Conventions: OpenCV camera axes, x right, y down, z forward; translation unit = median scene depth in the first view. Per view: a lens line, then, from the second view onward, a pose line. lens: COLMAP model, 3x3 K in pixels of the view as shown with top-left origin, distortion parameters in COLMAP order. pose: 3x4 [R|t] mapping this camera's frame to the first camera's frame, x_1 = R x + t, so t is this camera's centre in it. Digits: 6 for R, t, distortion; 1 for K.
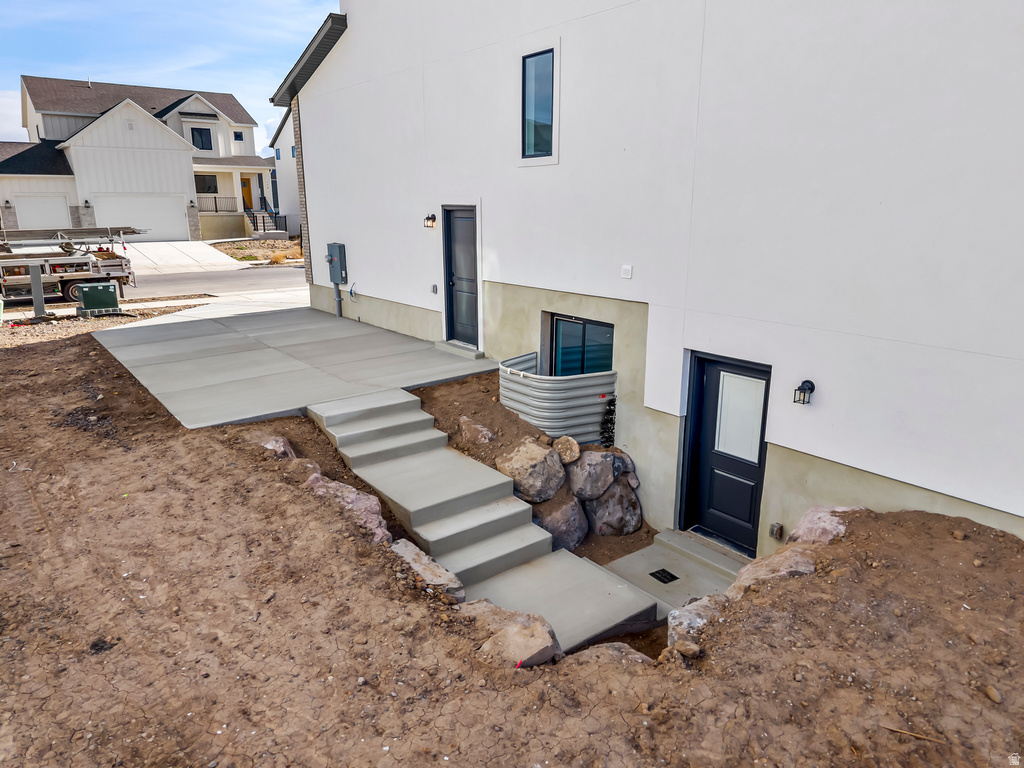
lens RADIAL K [[696.4, 0, 496.1], [0, 696.4, 380.2], [0, 0, 1]] dist [0.004483, -0.000170]
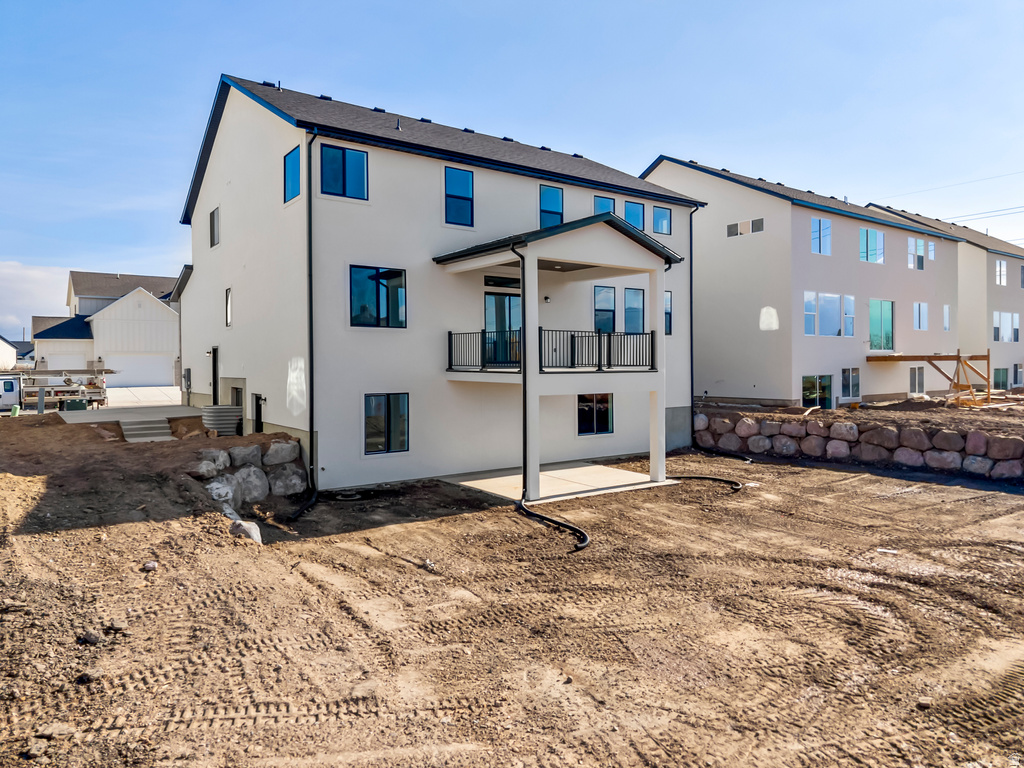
lens RADIAL K [[714.9, 0, 512.2], [0, 714.9, 351.4], [0, 0, 1]] dist [0.004047, 0.001279]
pose [[0.999467, -0.004643, -0.032326, 0.378625], [-0.004182, 0.963501, -0.267672, 0.148734], [0.032389, 0.267664, 0.962968, -0.468027]]
